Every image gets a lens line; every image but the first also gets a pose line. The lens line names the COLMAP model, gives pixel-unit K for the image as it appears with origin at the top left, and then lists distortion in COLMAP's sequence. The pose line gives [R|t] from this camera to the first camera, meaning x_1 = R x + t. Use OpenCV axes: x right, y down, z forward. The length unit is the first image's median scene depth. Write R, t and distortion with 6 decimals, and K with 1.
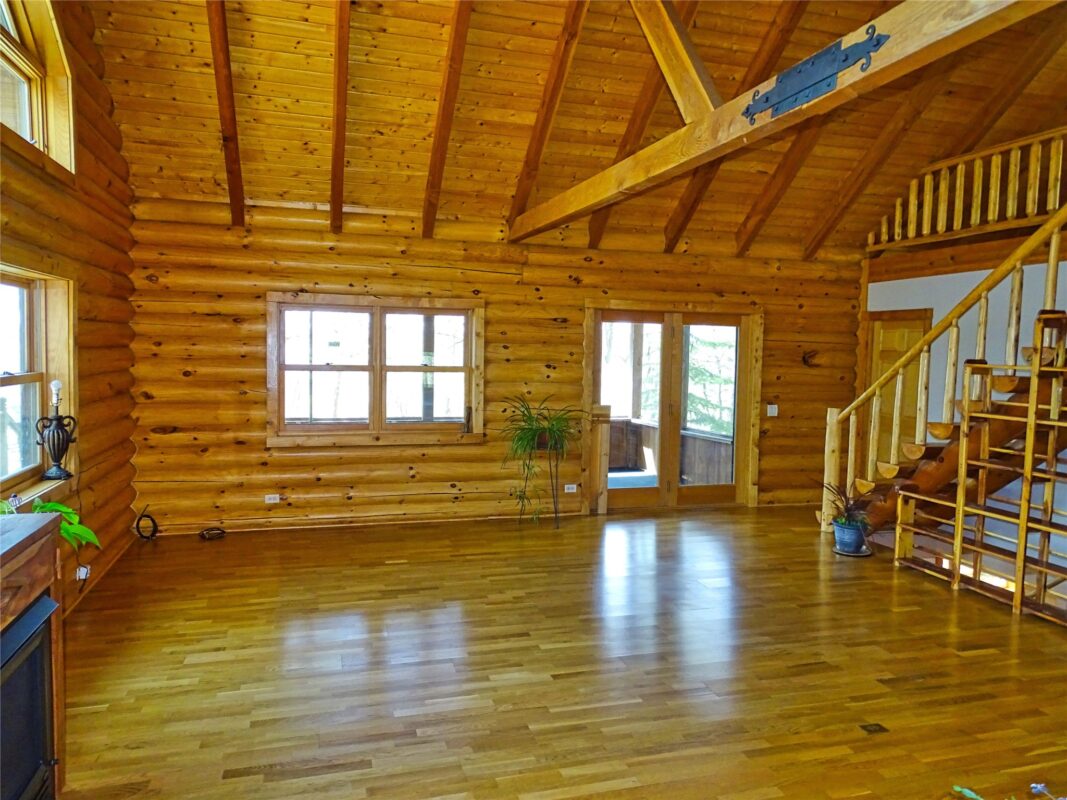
lens RADIAL K [[759.7, 0, 532.9], [0, 759.7, 392.7], [0, 0, 1]] dist [0.000933, 0.005468]
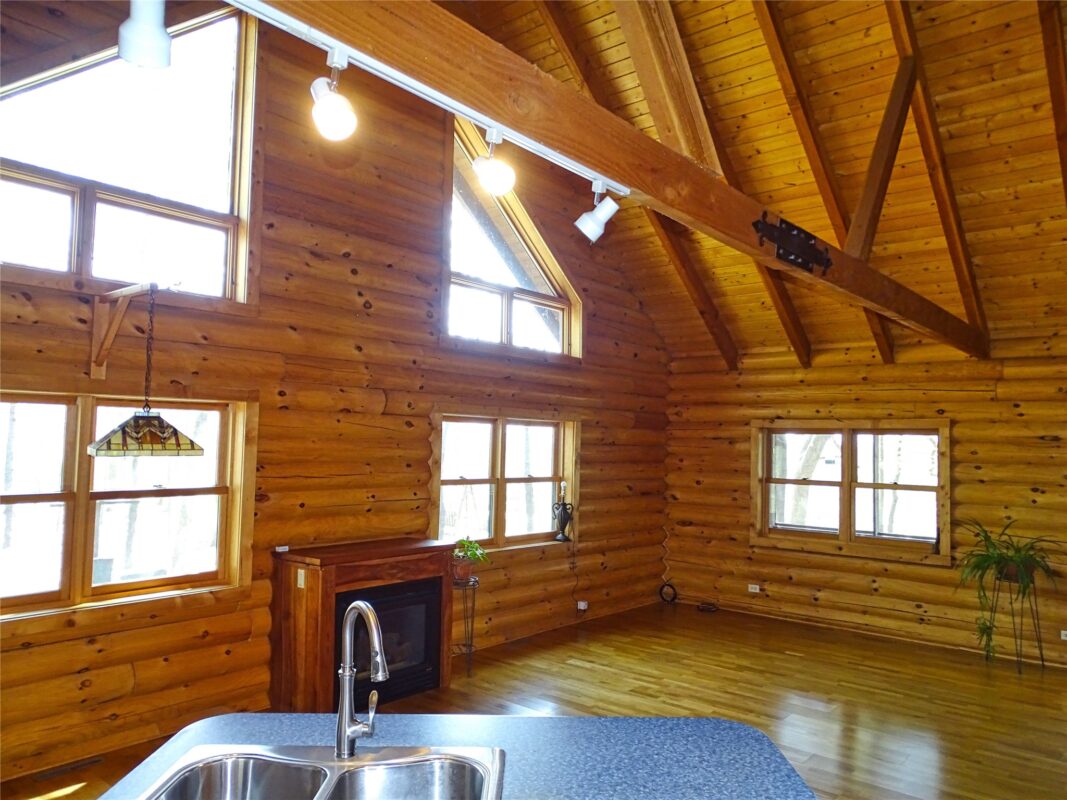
lens RADIAL K [[759.7, 0, 537.5], [0, 759.7, 402.0], [0, 0, 1]] dist [0.000933, 0.005468]
pose [[0.554781, -0.052284, -0.830352, 0.487035], [-0.062978, 0.992521, -0.104573, -0.007467], [0.829609, 0.110309, 0.547339, 0.012632]]
